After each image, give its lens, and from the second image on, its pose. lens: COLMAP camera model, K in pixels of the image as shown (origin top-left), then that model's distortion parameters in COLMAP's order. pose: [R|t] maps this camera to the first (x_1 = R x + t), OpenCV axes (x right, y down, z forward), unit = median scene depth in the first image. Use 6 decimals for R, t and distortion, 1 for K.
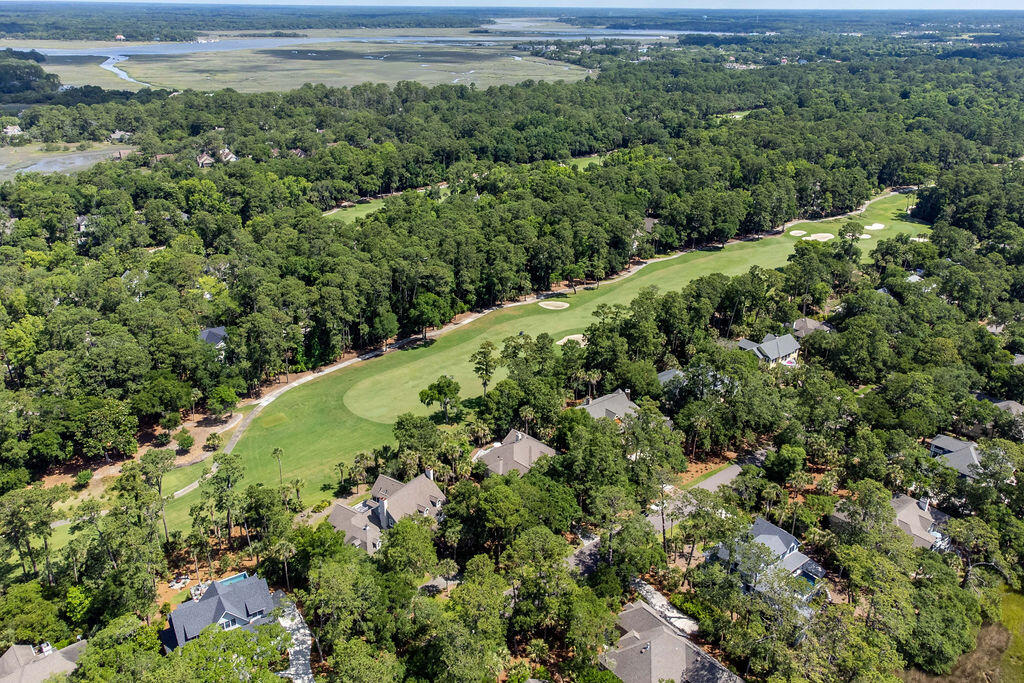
lens RADIAL K [[725.7, 0, 512.0], [0, 725.7, 341.5], [0, 0, 1]] dist [0.012004, 0.007384]
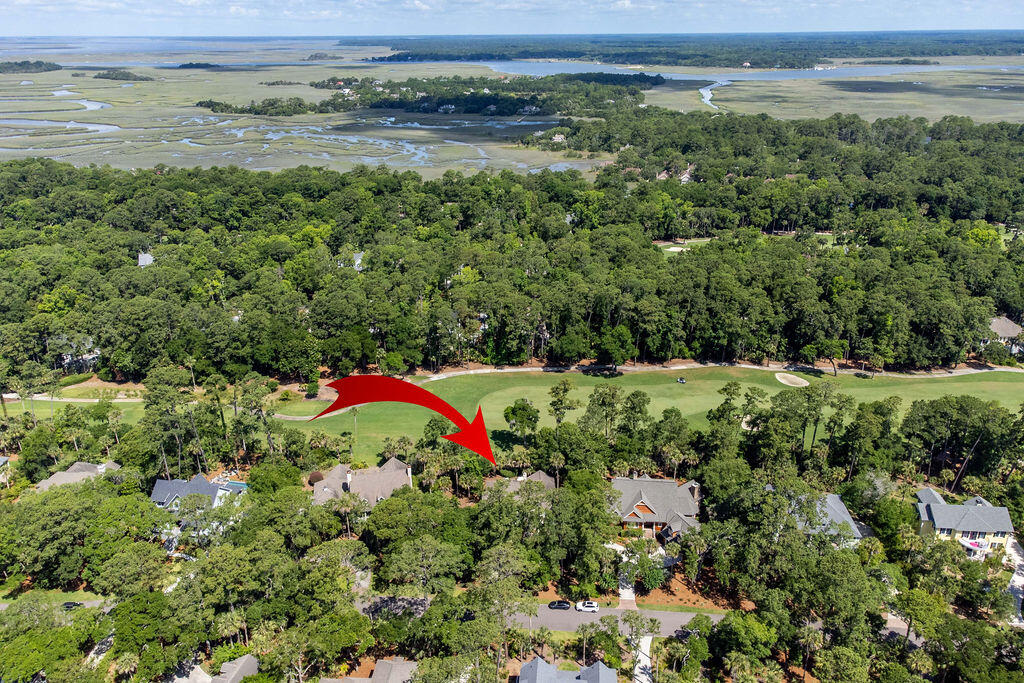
lens RADIAL K [[725.7, 0, 512.0], [0, 725.7, 341.5], [0, 0, 1]] dist [0.012004, 0.007384]
pose [[0.731688, 0.253489, -0.632753, 0.342130], [-0.273694, 0.959419, 0.067868, -0.061454], [0.624279, 0.123523, 0.771374, 0.140189]]
